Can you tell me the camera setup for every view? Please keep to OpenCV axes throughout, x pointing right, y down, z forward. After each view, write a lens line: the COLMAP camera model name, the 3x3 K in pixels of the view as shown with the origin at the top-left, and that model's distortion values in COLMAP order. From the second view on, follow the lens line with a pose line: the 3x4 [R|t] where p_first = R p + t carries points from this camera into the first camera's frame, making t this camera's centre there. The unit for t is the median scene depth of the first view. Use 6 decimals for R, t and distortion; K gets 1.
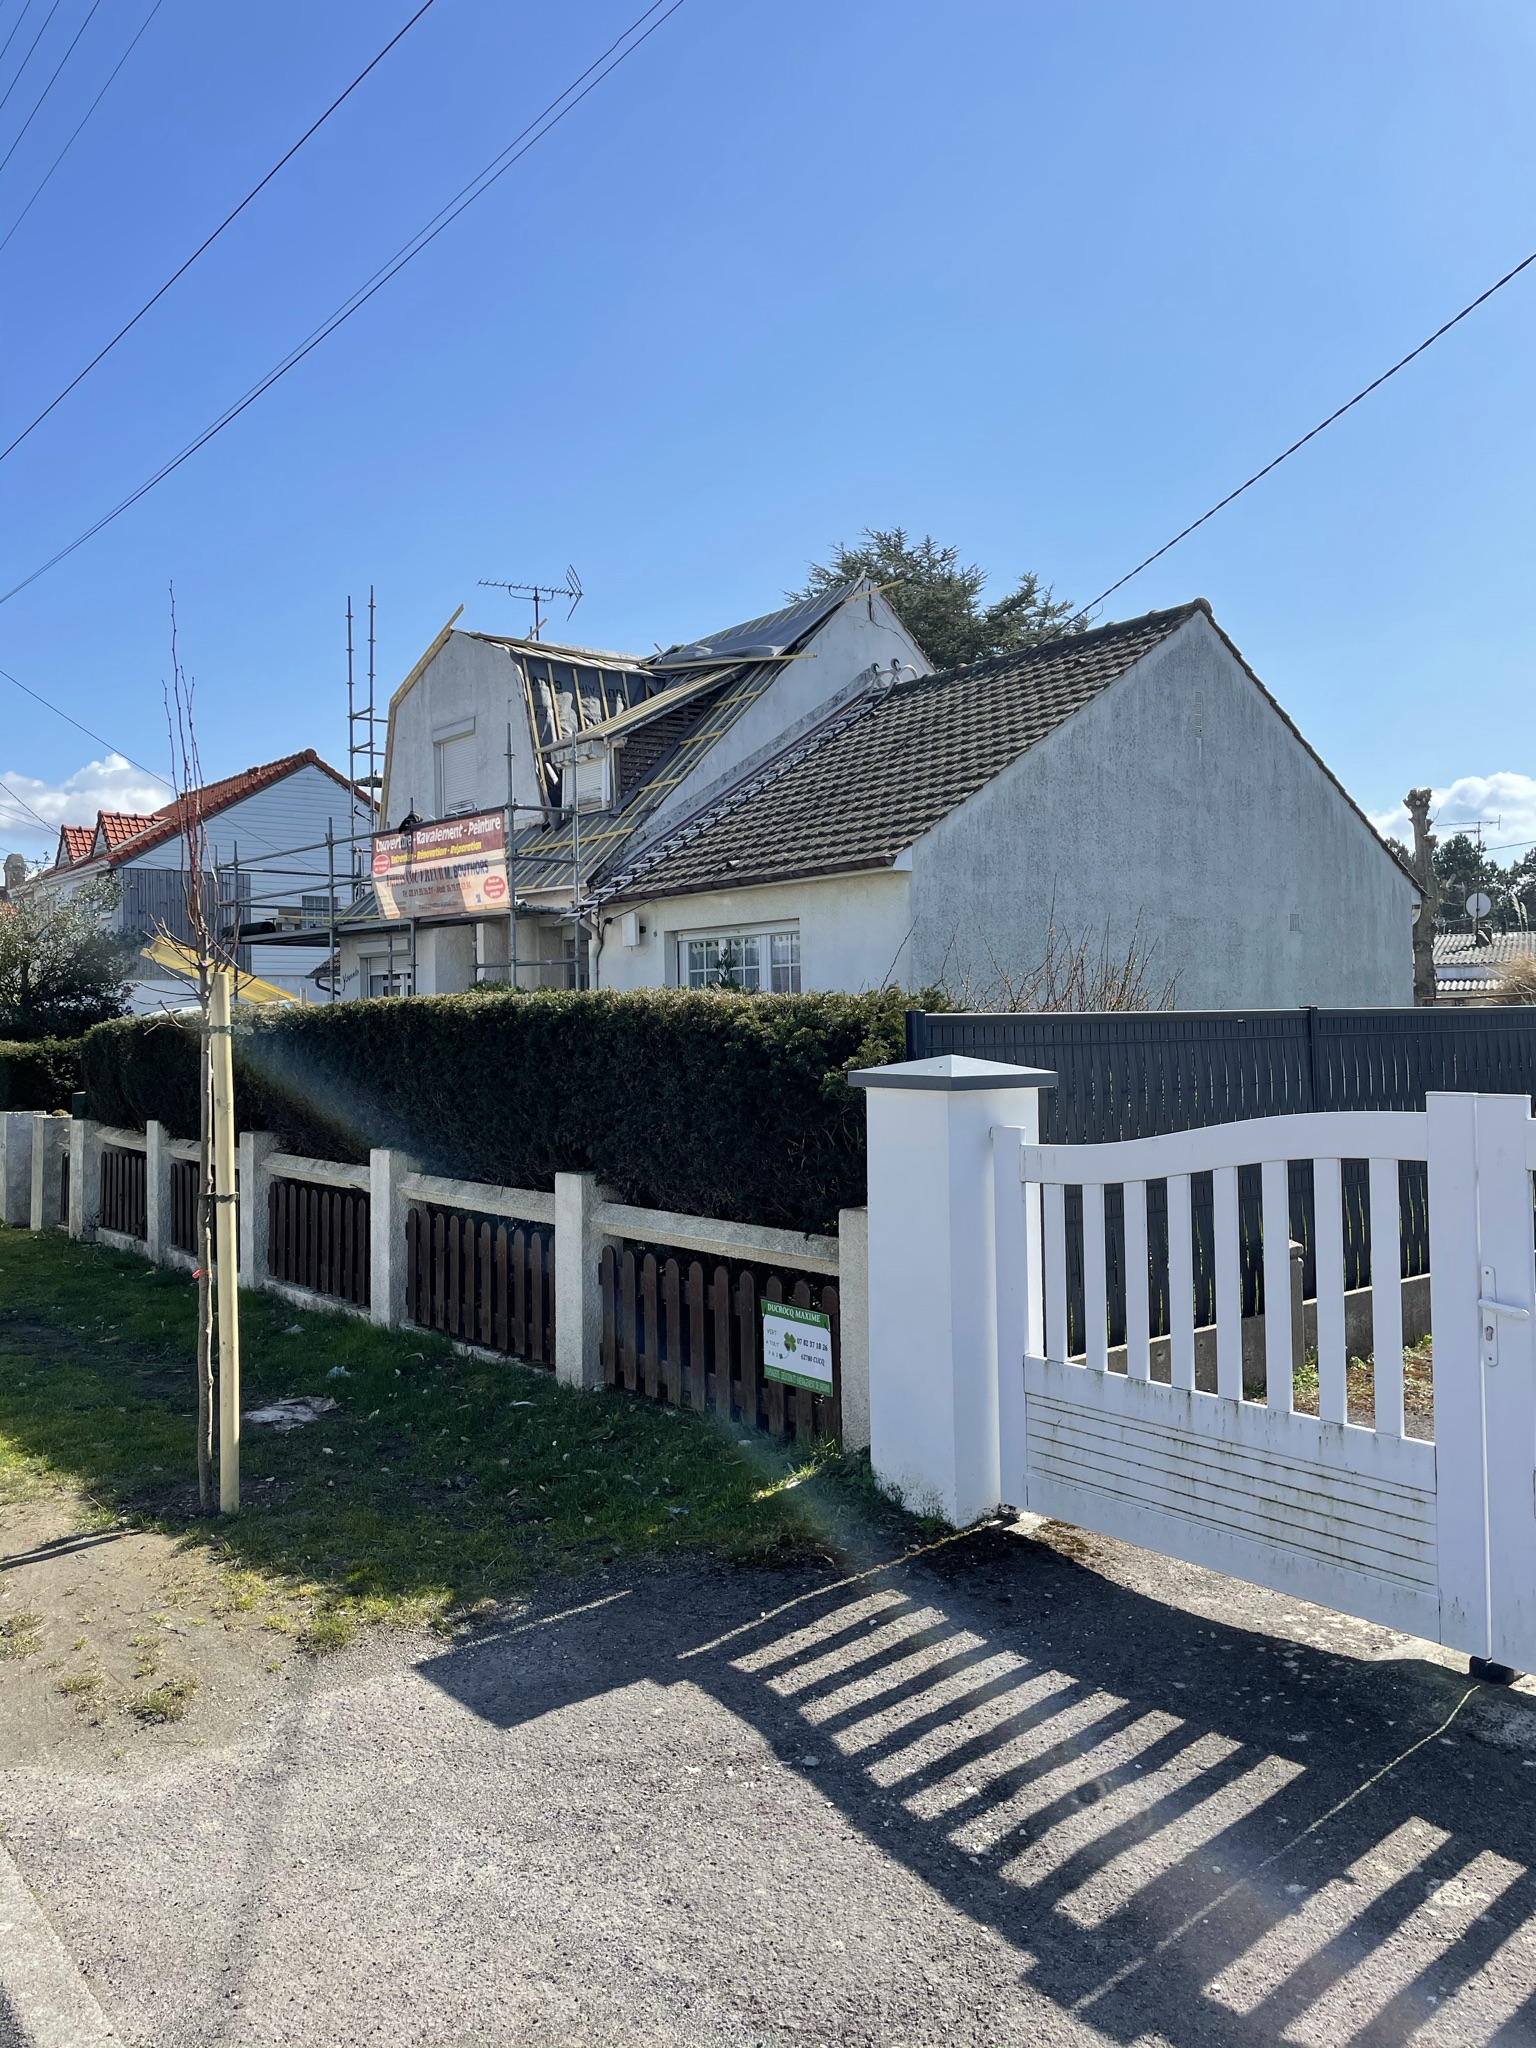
lens RADIAL K [[1552.4, 0, 768.0], [0, 1552.4, 1024.0], [0, 0, 1]] dist [0.097353, -0.117638]
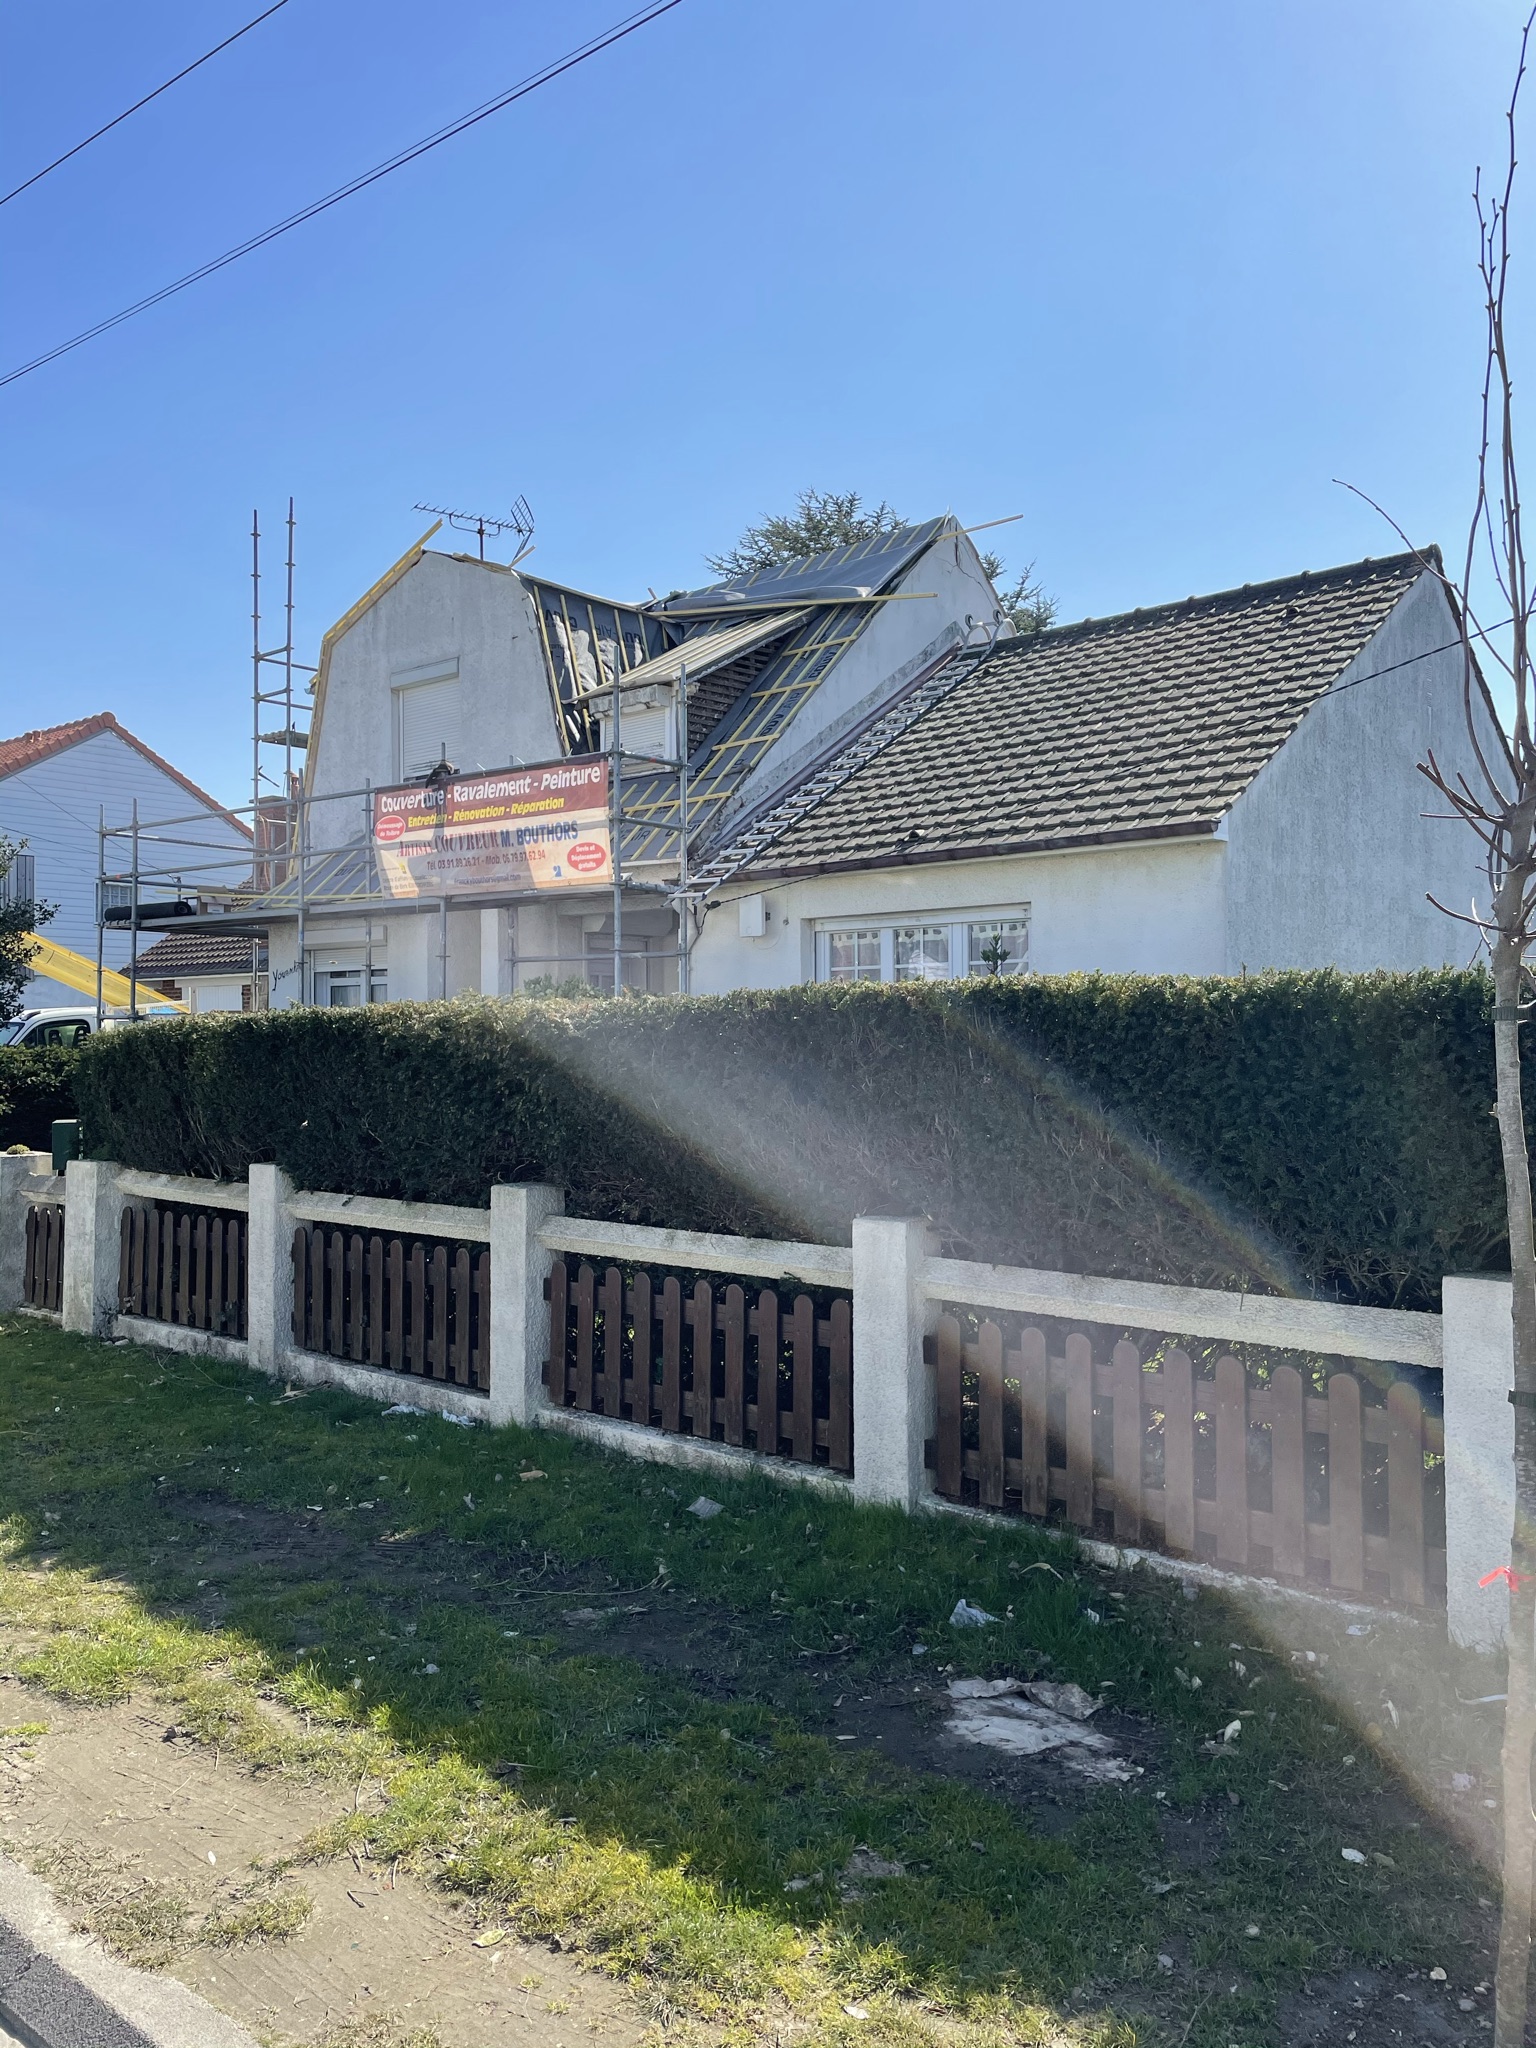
lens RADIAL K [[1552.4, 0, 768.0], [0, 1552.4, 1024.0], [0, 0, 1]] dist [0.097353, -0.117638]
pose [[0.982725, 0.012735, 0.184635, -0.209709], [-0.010456, 0.999857, -0.013310, 0.004873], [-0.184778, 0.011150, 0.982717, 0.199933]]
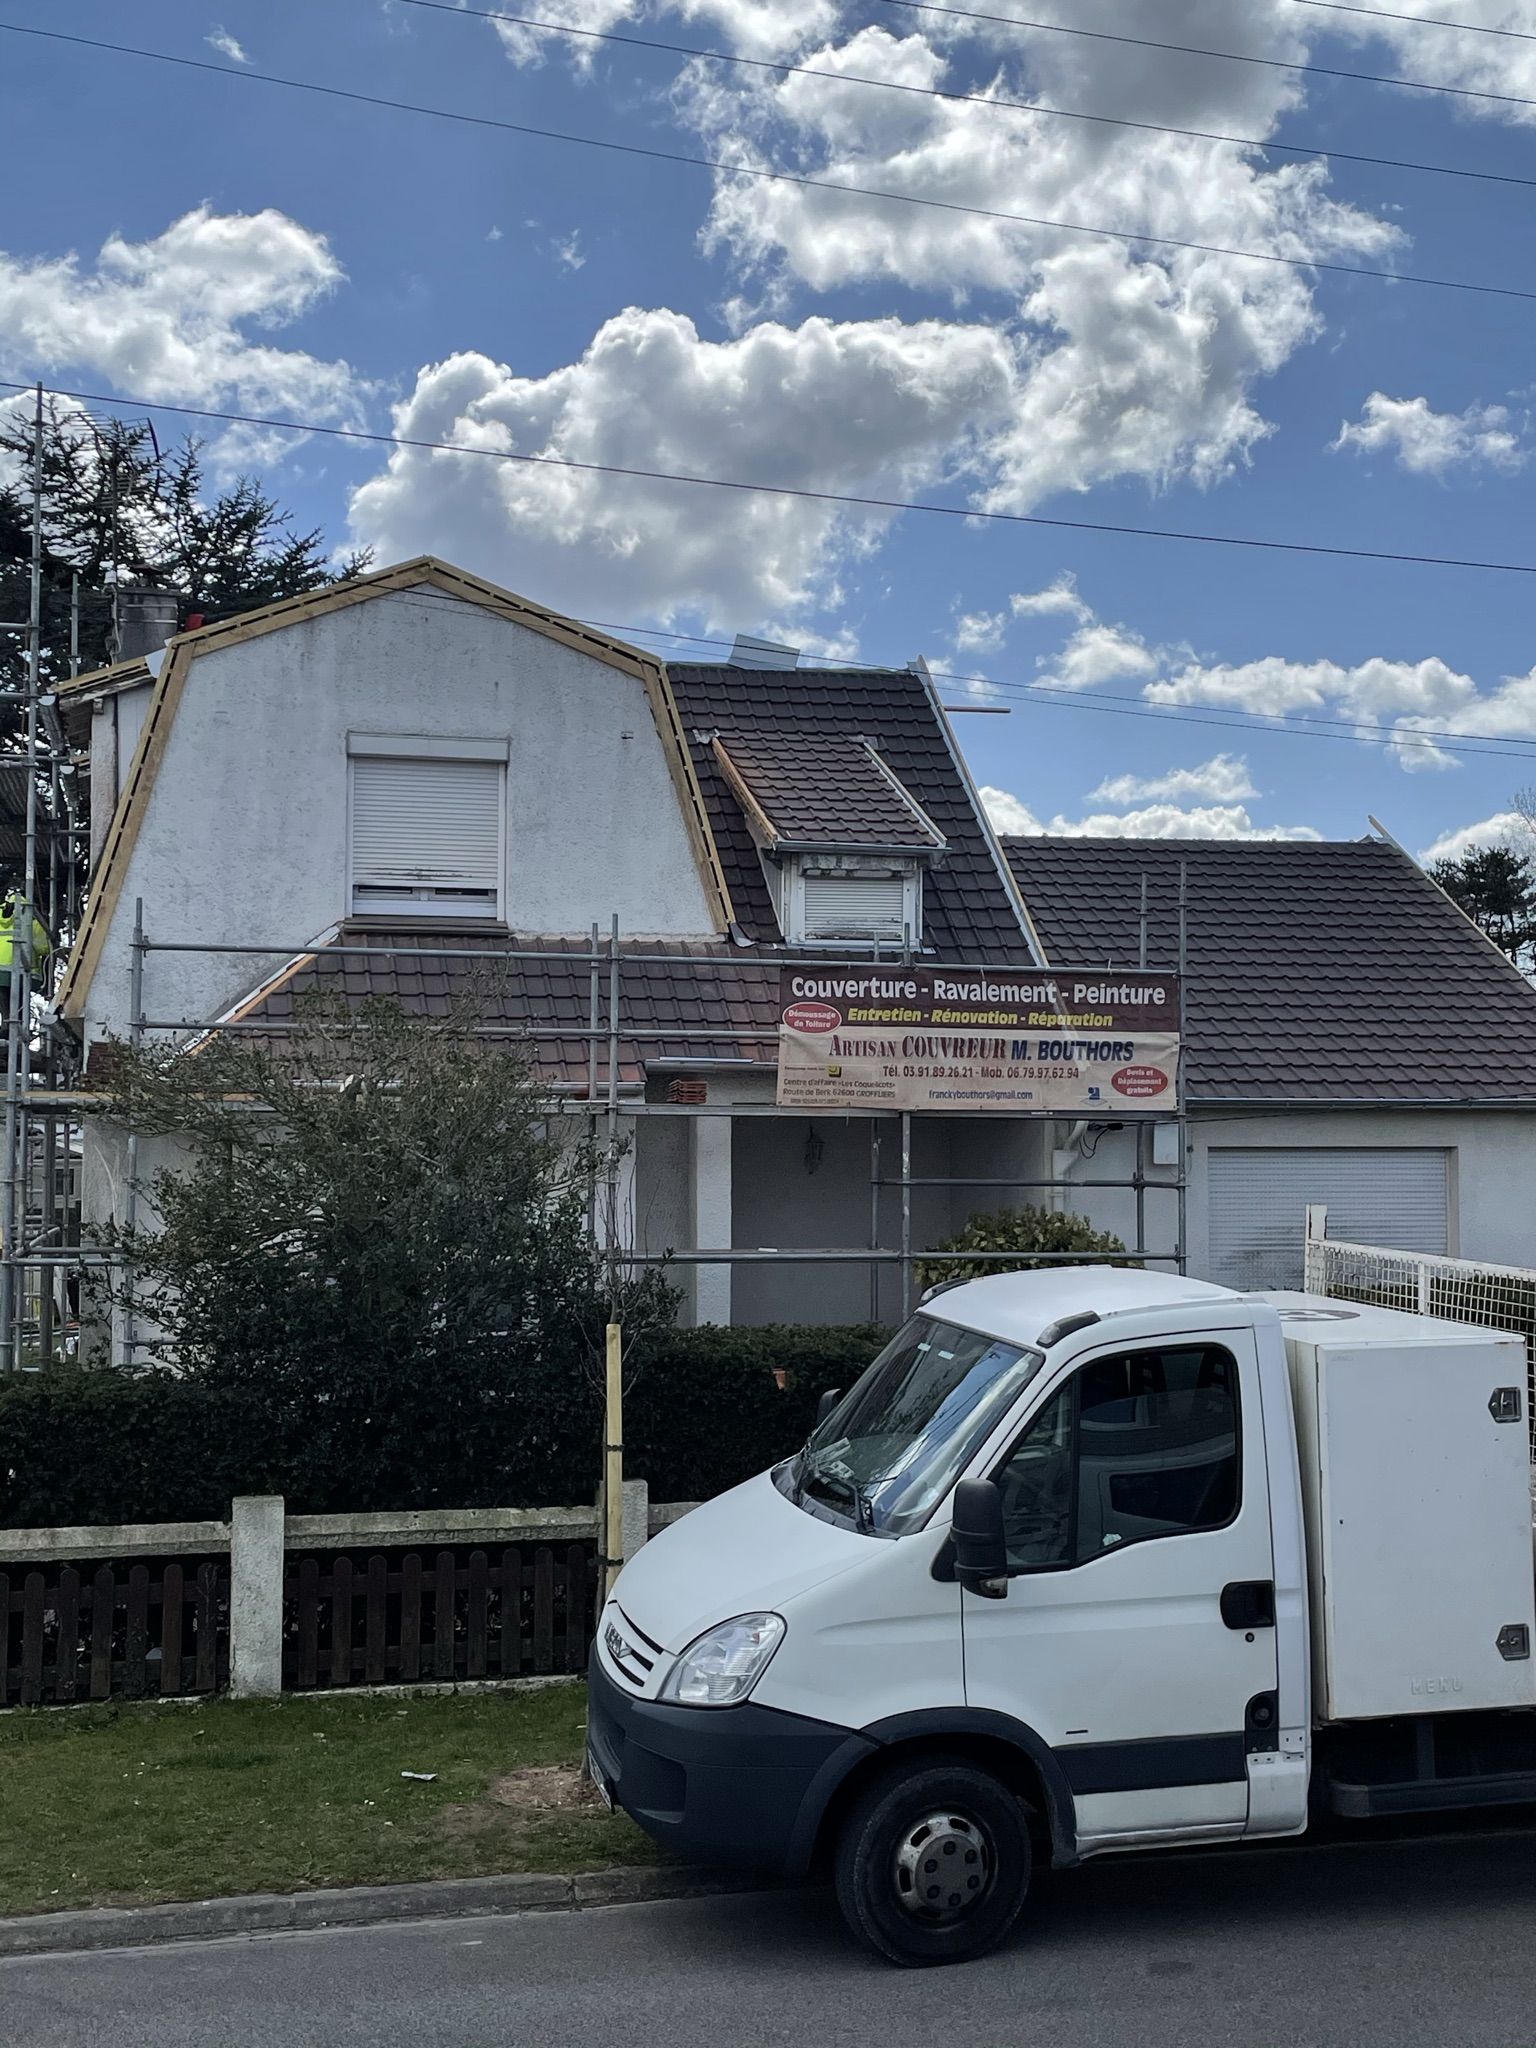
lens RADIAL K [[2387.5, 0, 768.0], [0, 2387.5, 1024.0], [0, 0, 1]] dist [0.164414, -0.003399]
pose [[0.402408, 0.046552, 0.914276, -1.145539], [-0.002850, 0.998765, -0.049599, -0.054090], [-0.915456, 0.017353, 0.402044, 0.652518]]
